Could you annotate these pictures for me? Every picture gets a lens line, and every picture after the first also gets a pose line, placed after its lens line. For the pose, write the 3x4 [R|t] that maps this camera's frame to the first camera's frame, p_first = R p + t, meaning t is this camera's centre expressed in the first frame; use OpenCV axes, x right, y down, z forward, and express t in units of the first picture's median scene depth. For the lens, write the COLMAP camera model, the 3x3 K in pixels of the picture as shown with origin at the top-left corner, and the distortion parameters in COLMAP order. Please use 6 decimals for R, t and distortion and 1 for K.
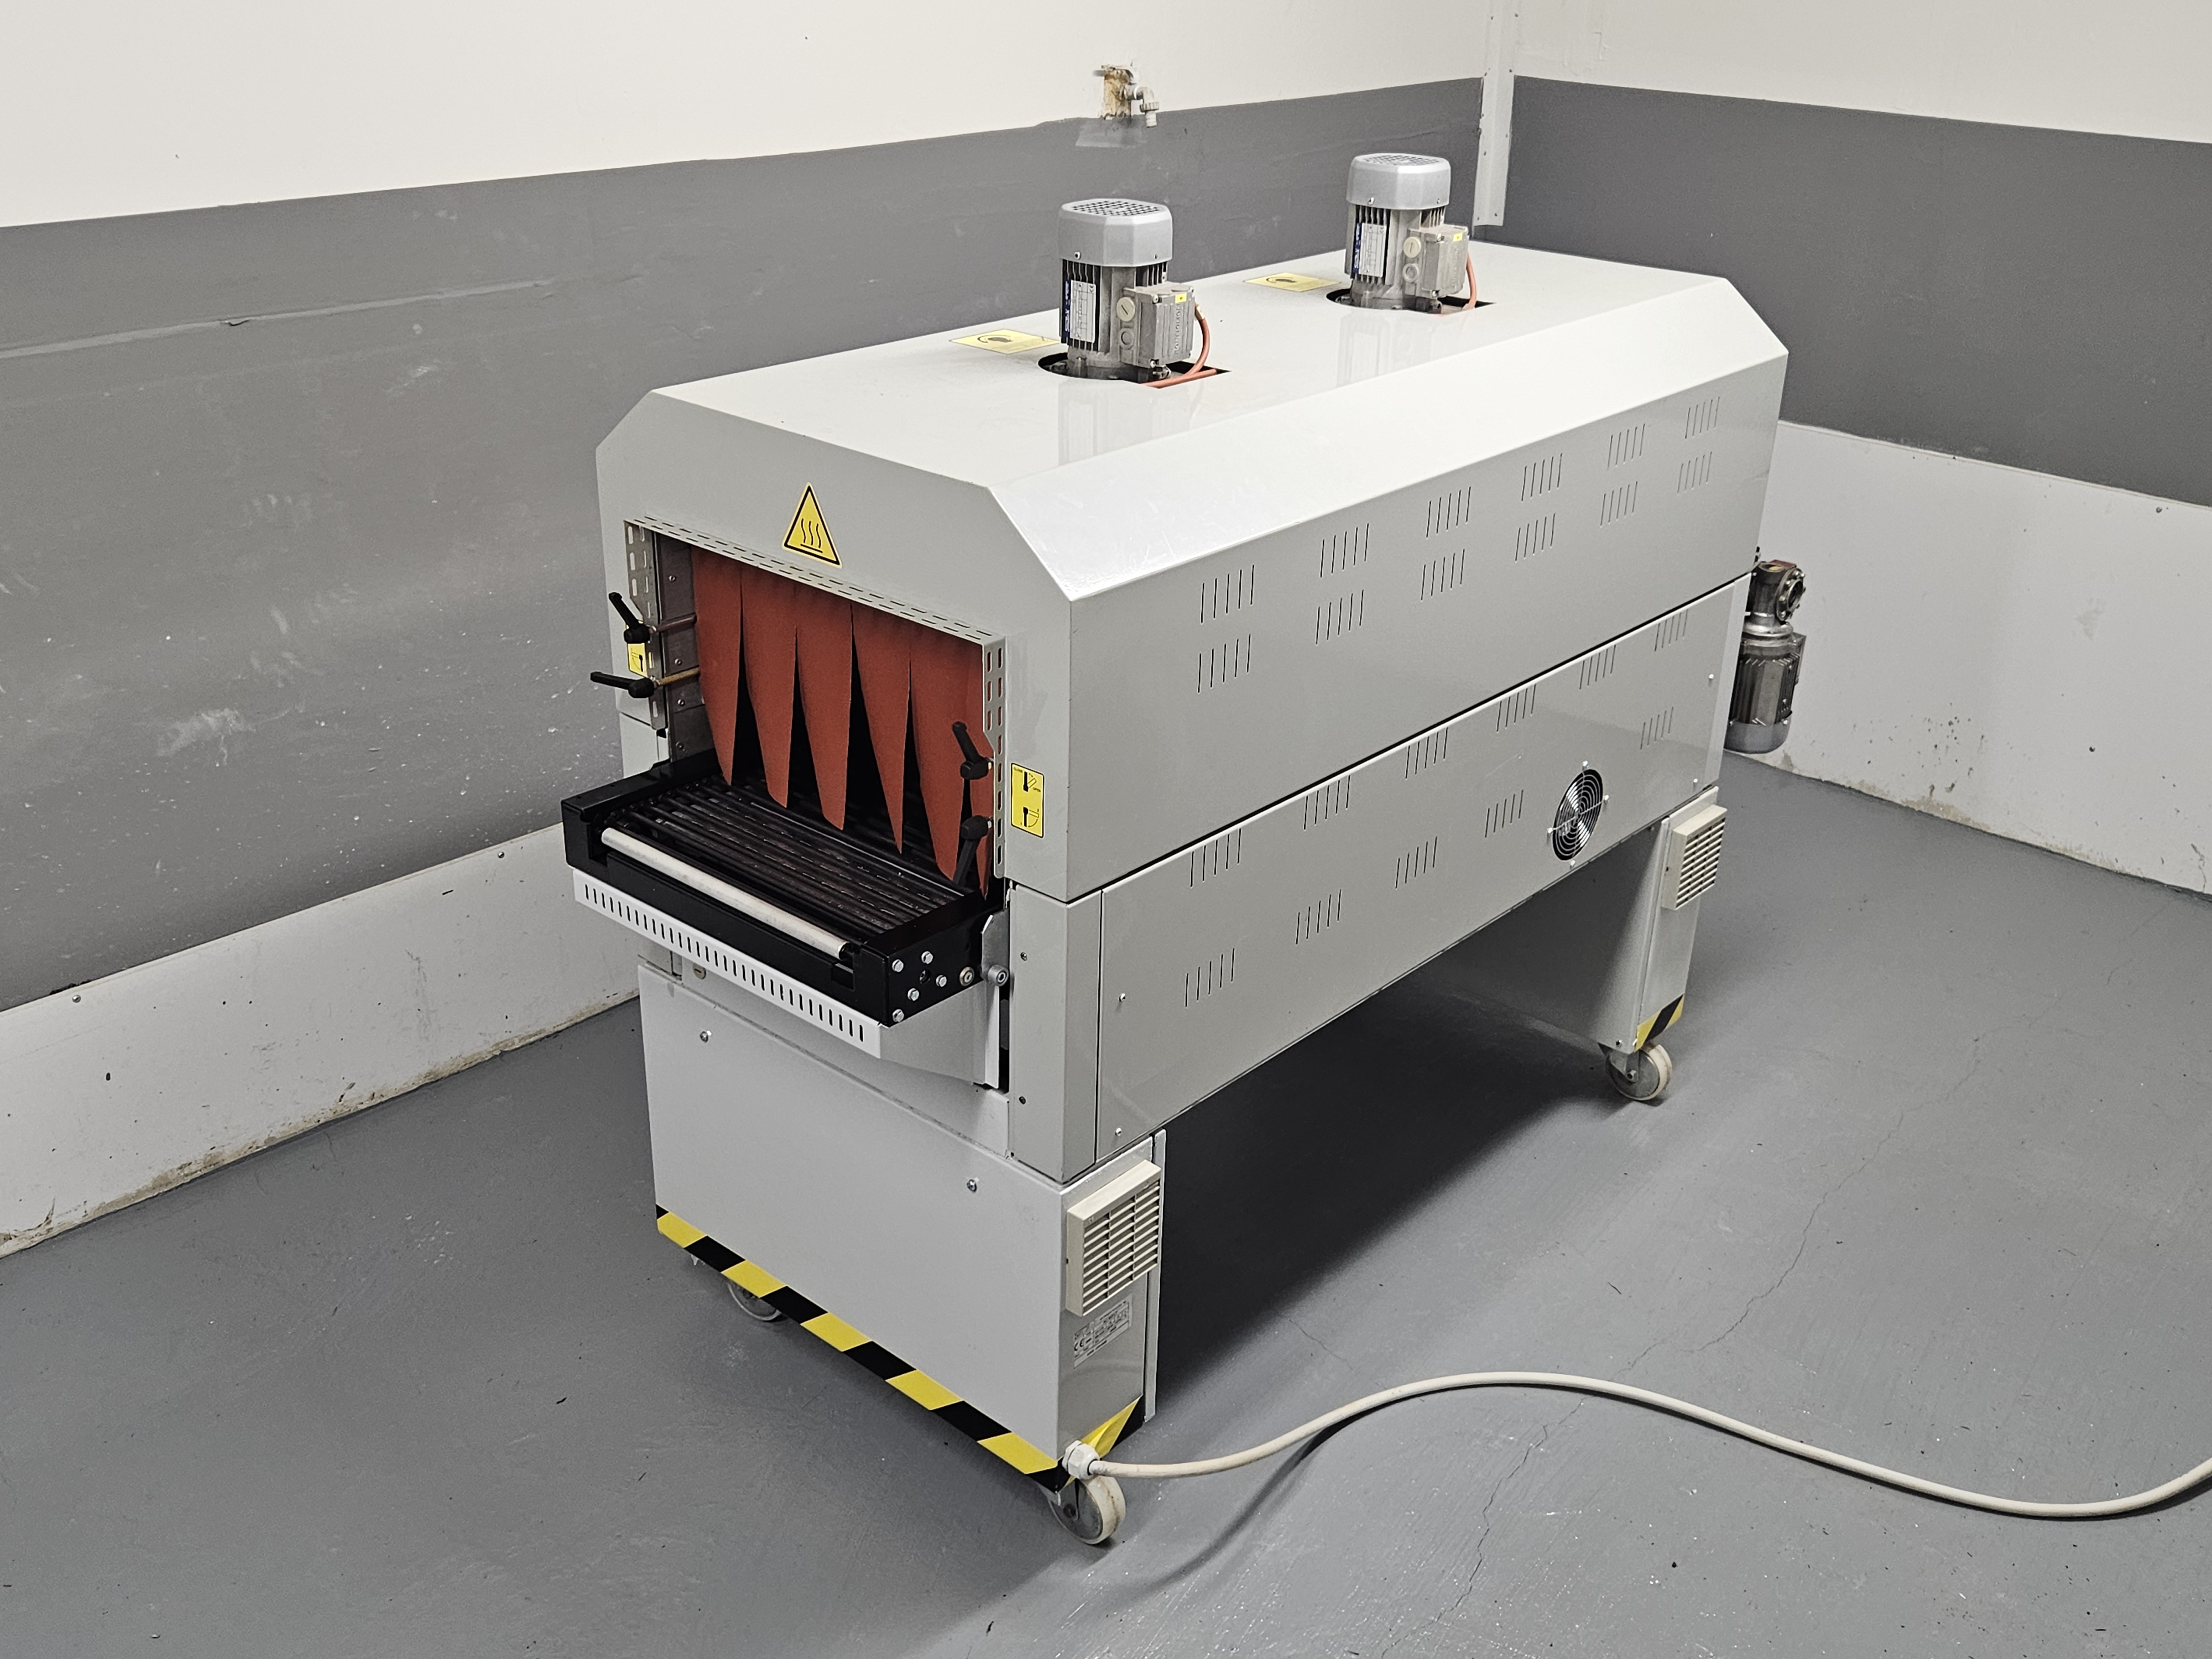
lens RADIAL K [[2167.9, 0, 1106.0], [0, 2167.9, 829.5], [0, 0, 1]] dist [0.163977, 0.003420]
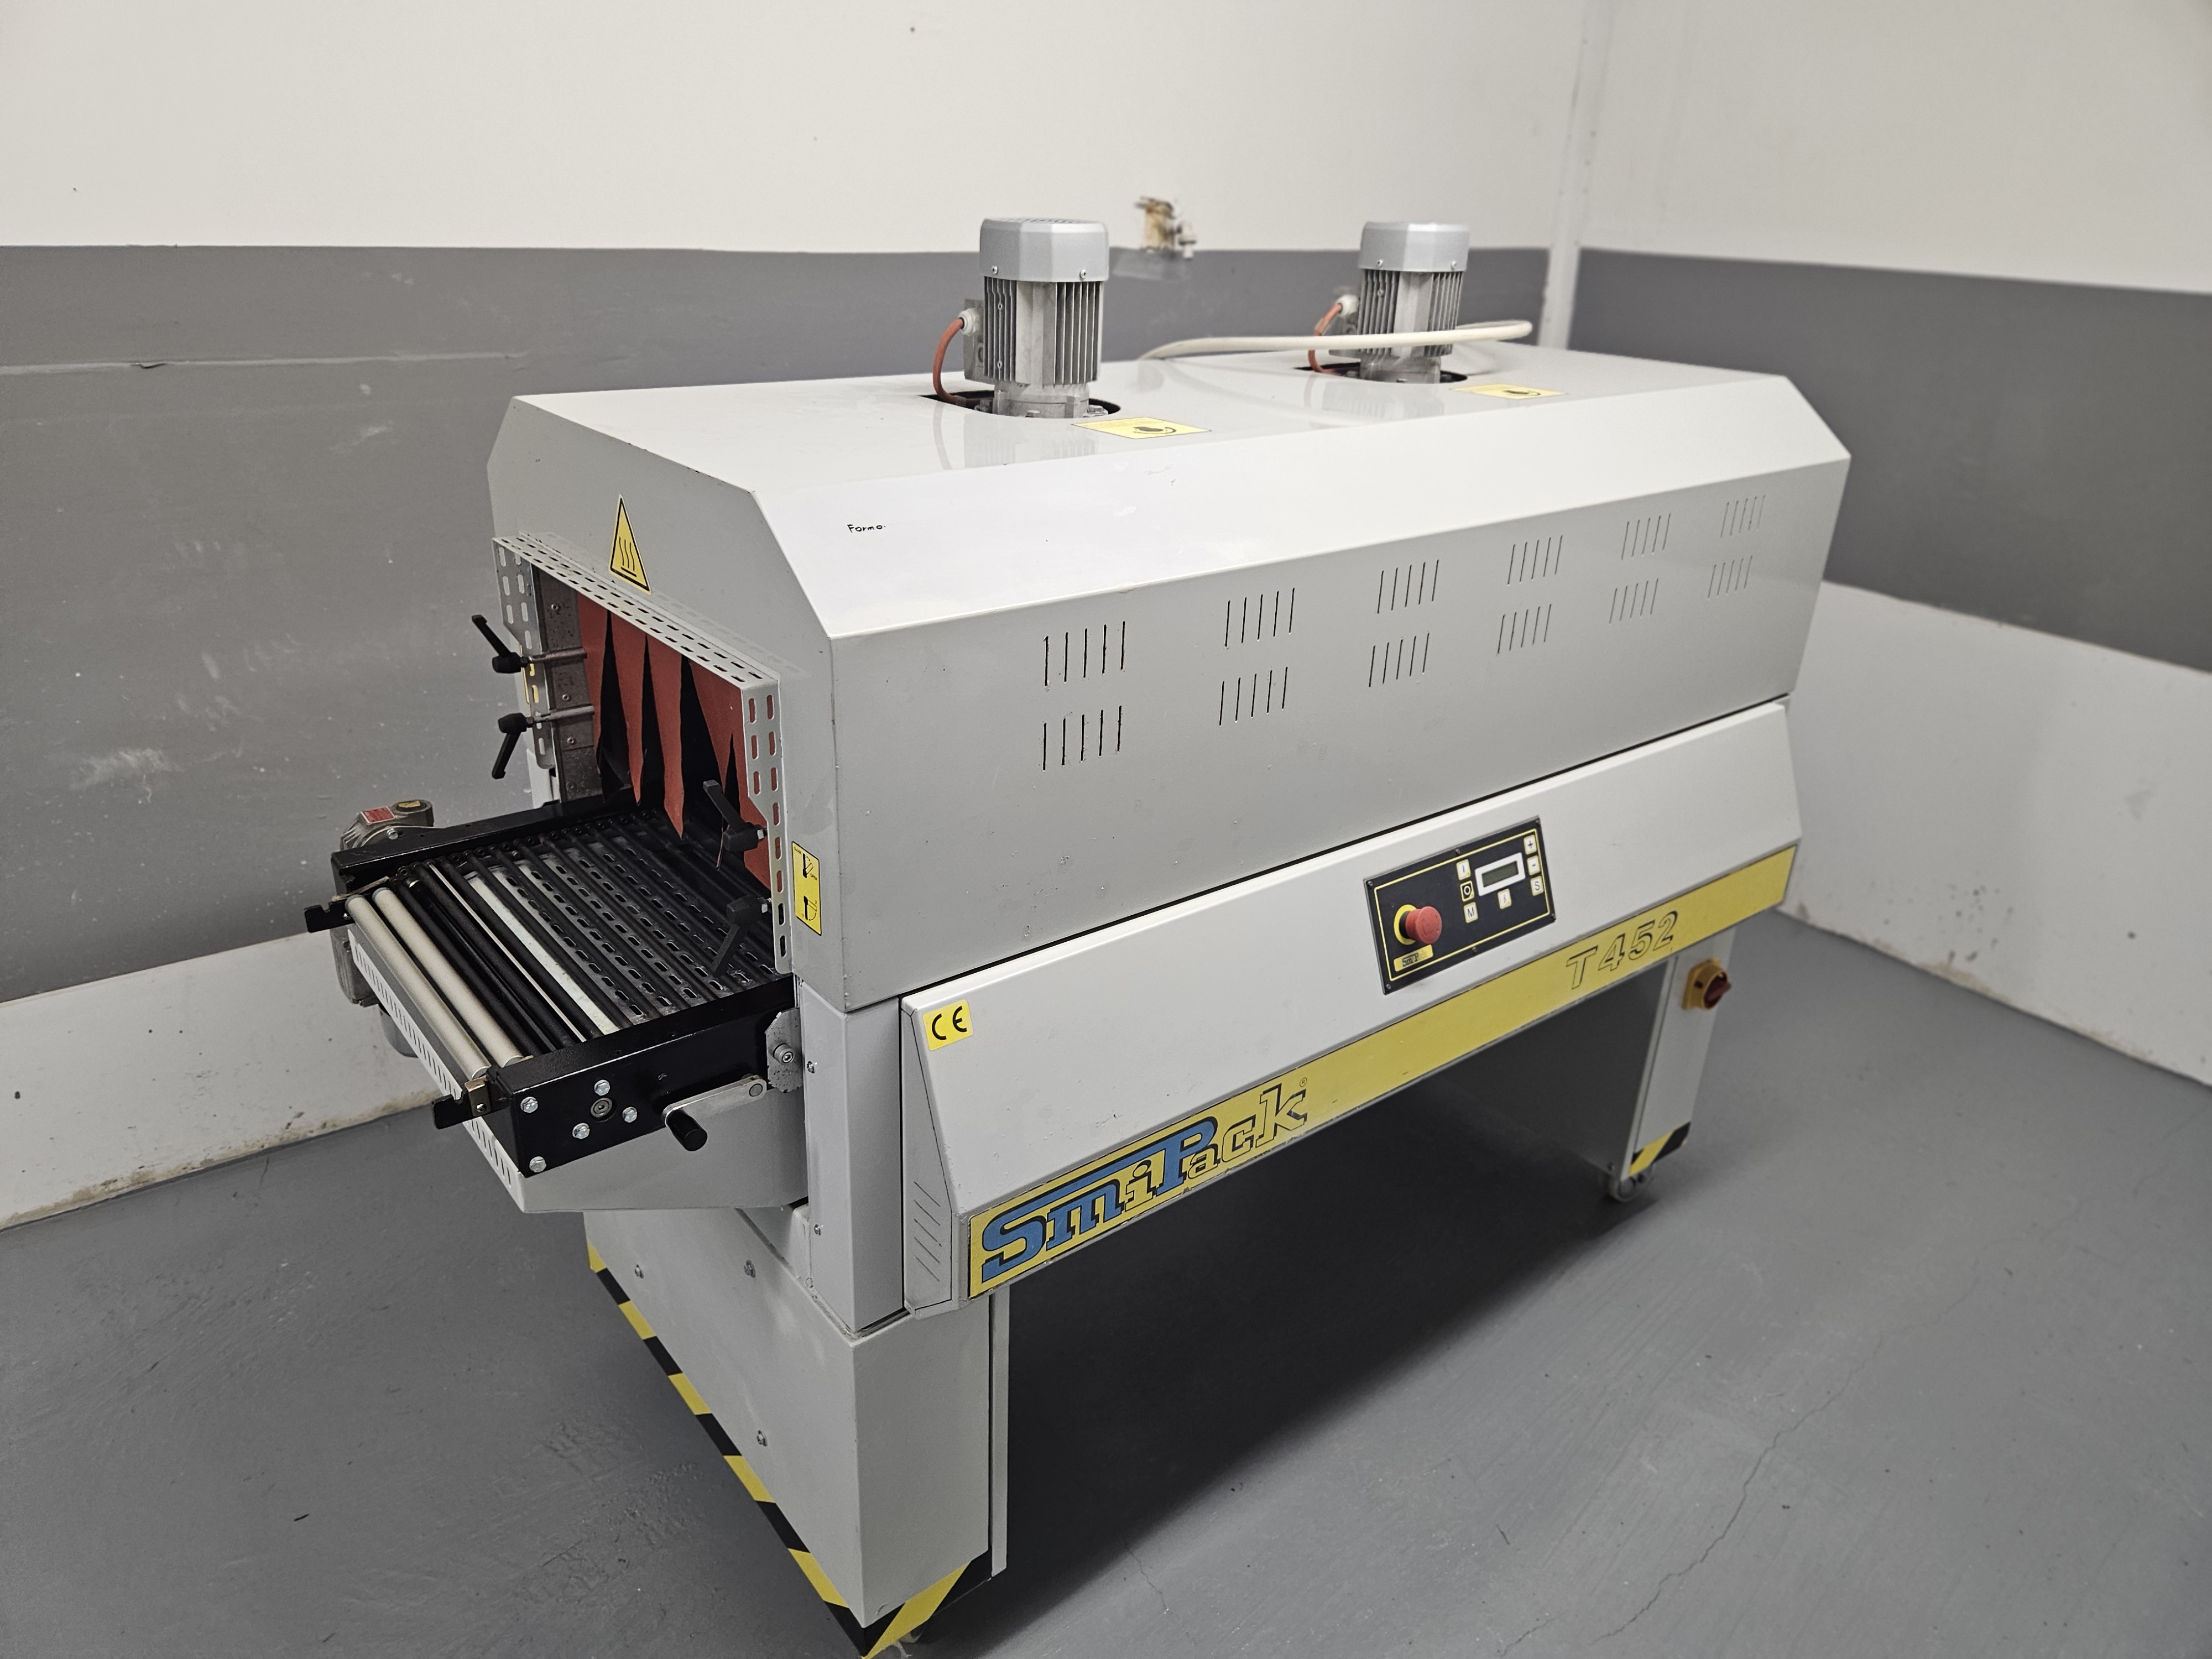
lens RADIAL K [[1433.7, 0, 959.2], [0, 1433.7, 868.5], [0, 0, 1]] dist [0.187809, -0.224488]
pose [[0.972557, 0.063837, -0.223737, 0.121769], [-0.067781, 0.997650, -0.009987, -0.016547], [0.222574, 0.024878, 0.974598, 0.399208]]
